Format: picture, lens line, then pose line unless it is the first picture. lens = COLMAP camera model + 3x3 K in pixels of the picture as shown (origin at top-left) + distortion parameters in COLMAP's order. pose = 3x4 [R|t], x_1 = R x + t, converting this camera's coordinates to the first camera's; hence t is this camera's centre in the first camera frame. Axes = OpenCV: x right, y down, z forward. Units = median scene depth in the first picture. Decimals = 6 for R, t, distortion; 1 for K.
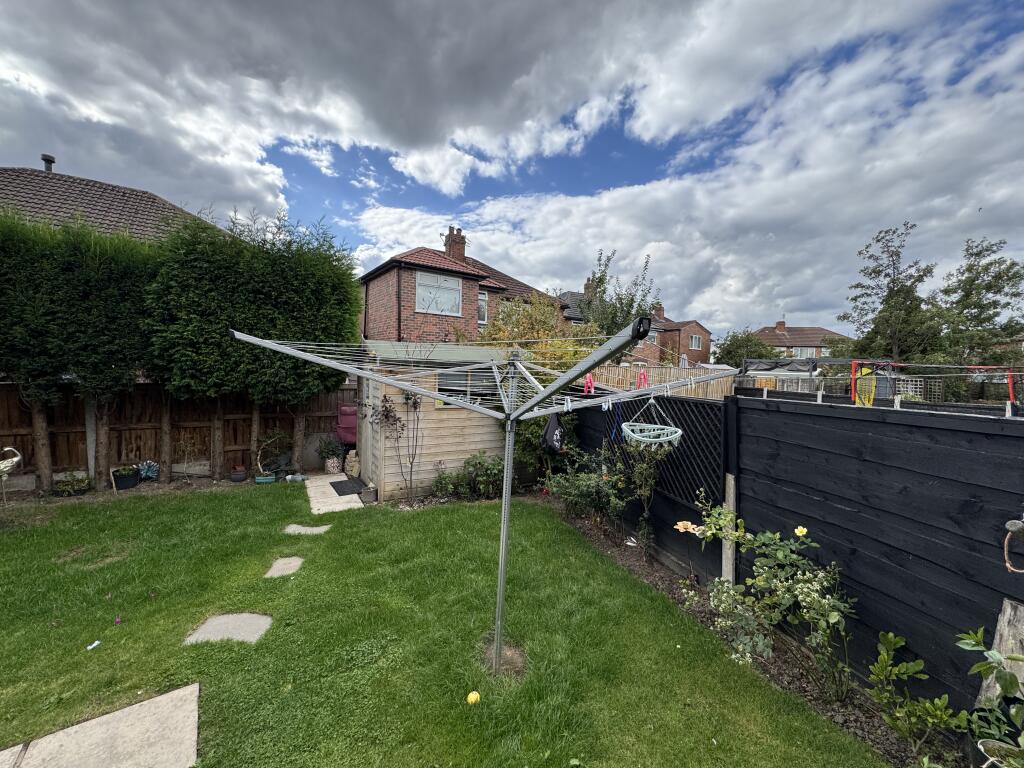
lens RADIAL K [[407.7, 0, 511.6], [0, 407.7, 384.2], [0, 0, 1]] dist [-0.003005, 0.000543]
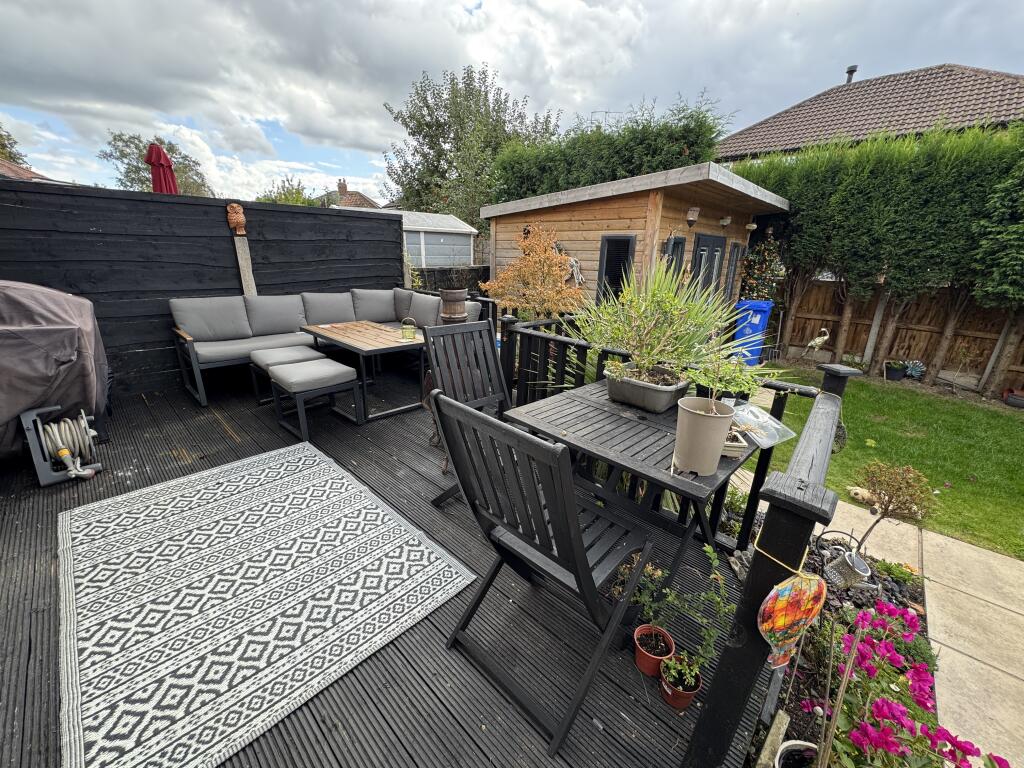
lens RADIAL K [[407.7, 0, 511.6], [0, 407.7, 384.2], [0, 0, 1]] dist [-0.003005, 0.000543]
pose [[0.180273, 0.288938, -0.940221, -0.061629], [-0.056417, 0.957346, 0.283384, 0.003727], [0.981997, 0.001958, 0.188885, -0.284291]]
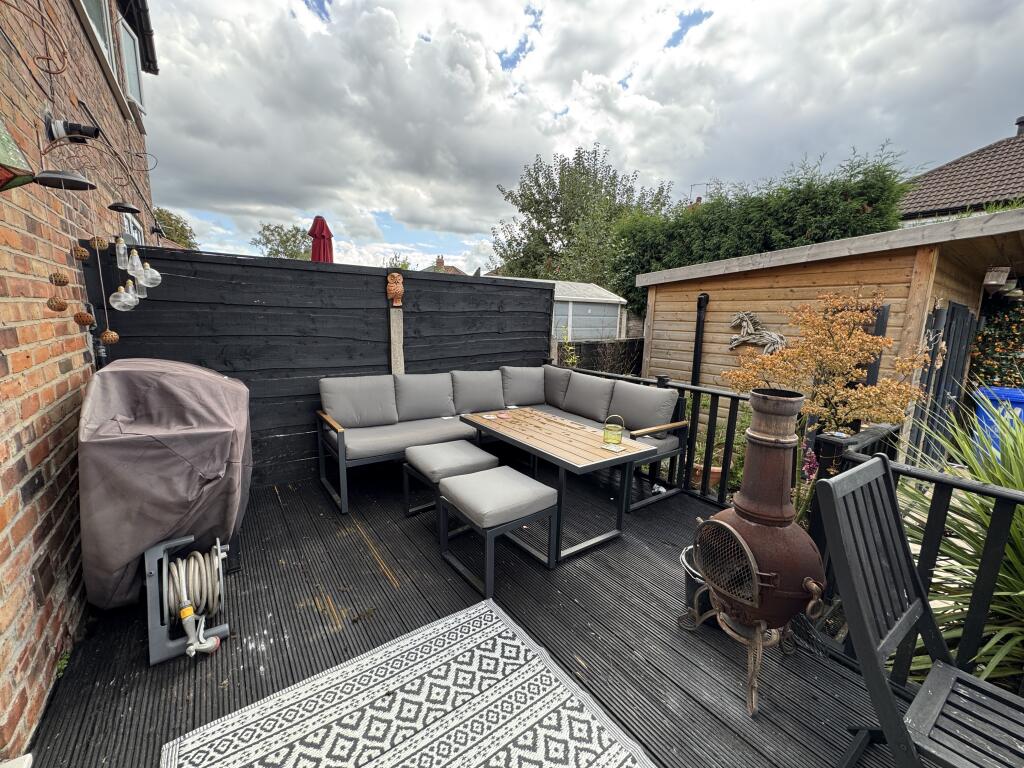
lens RADIAL K [[407.7, 0, 511.6], [0, 407.7, 384.2], [0, 0, 1]] dist [-0.003005, 0.000543]
pose [[0.000706, 0.141715, -0.989907, -0.263730], [-0.062328, 0.987989, 0.141396, 0.000615], [0.998055, 0.061599, 0.009530, -0.447764]]
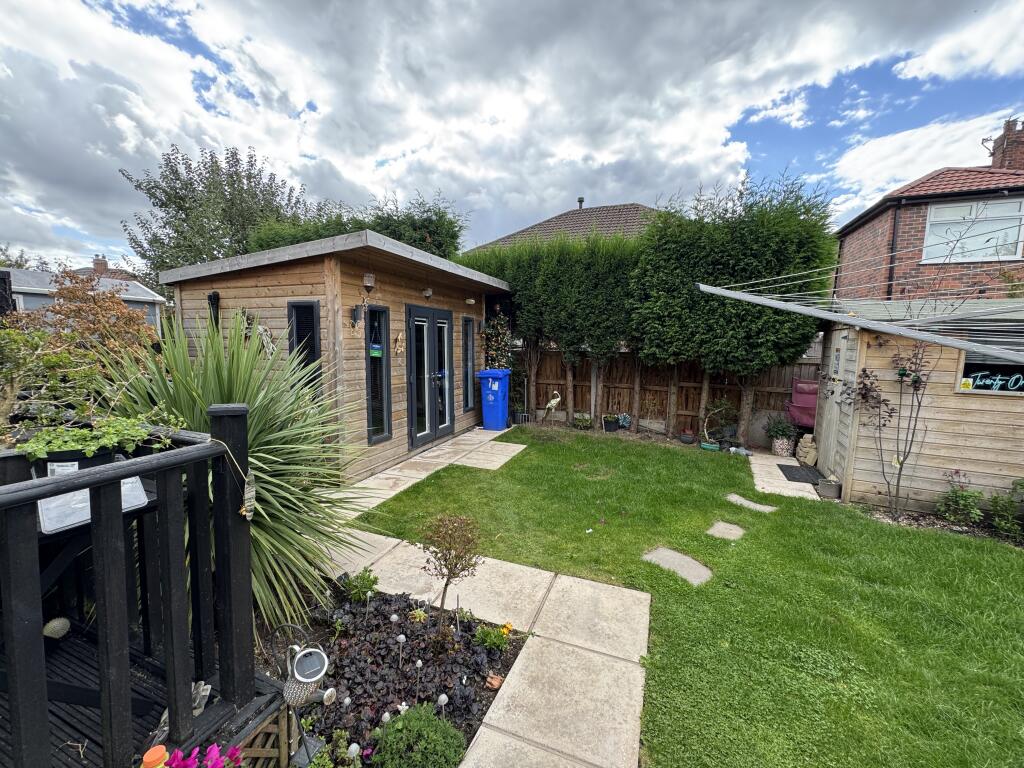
lens RADIAL K [[407.7, 0, 511.6], [0, 407.7, 384.2], [0, 0, 1]] dist [-0.003005, 0.000543]
pose [[0.539048, 0.074967, -0.838932, -0.019908], [-0.035745, 0.997170, 0.066139, 0.028608], [0.841516, -0.005665, 0.540202, 0.013922]]
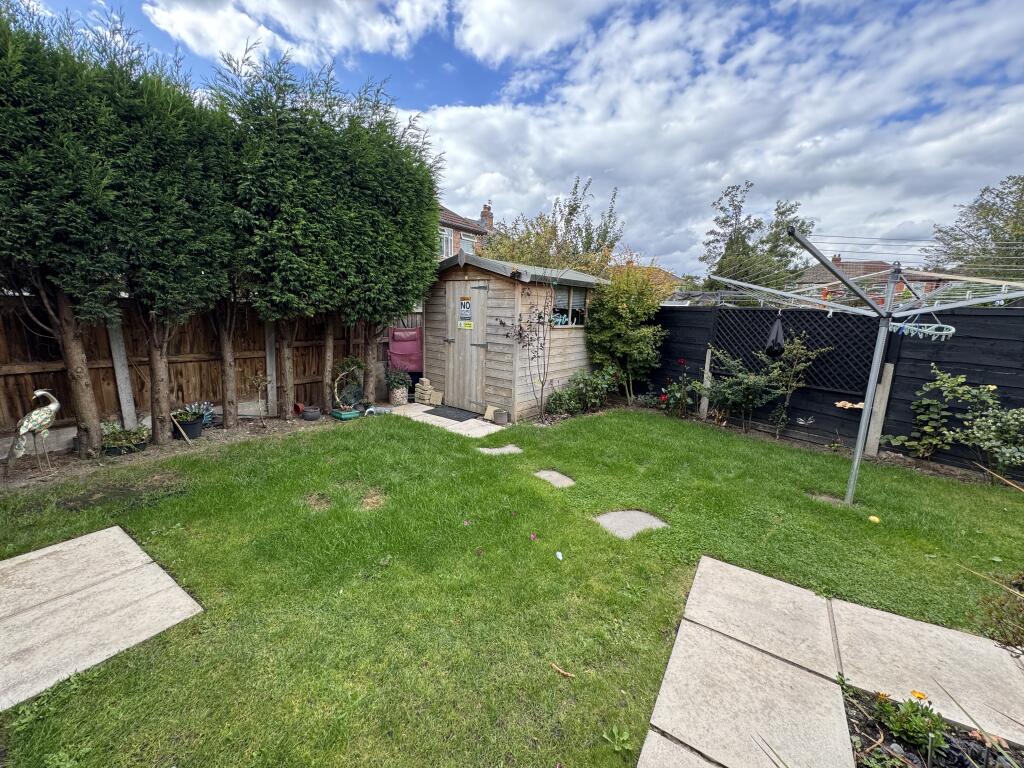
lens RADIAL K [[407.7, 0, 511.6], [0, 407.7, 384.2], [0, 0, 1]] dist [-0.003005, 0.000543]
pose [[0.935407, -0.060426, 0.348370, -0.677175], [0.004302, 0.987160, 0.159675, 0.036886], [-0.353546, -0.147863, 0.923657, 0.092000]]
